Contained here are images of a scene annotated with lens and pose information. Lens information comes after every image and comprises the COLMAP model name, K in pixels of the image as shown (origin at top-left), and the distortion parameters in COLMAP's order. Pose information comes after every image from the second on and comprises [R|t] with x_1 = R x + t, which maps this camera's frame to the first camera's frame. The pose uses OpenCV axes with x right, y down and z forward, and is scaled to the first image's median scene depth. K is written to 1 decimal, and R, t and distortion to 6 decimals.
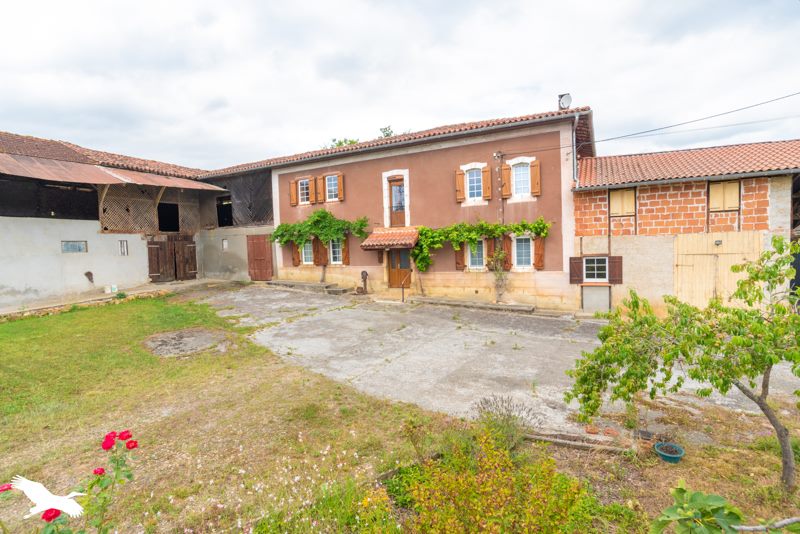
lens RADIAL K [[403.2, 0, 401.8], [0, 403.2, 266.2], [0, 0, 1]] dist [-0.037412, 0.001242]
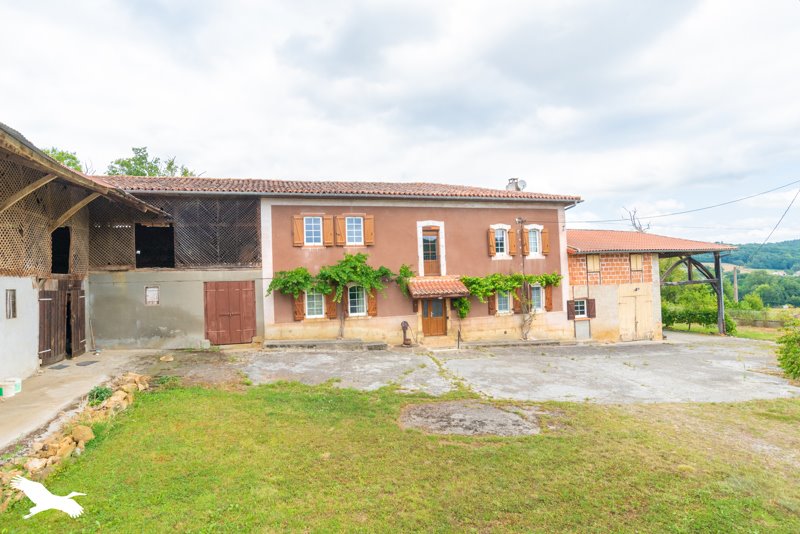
lens RADIAL K [[403.2, 0, 400.9], [0, 403.2, 268.3], [0, 0, 1]] dist [-0.037412, 0.001242]
pose [[0.725072, 0.030287, 0.688007, -0.801609], [0.043591, 0.995011, -0.089742, -0.028916], [-0.687293, 0.095060, 0.720134, 0.329964]]
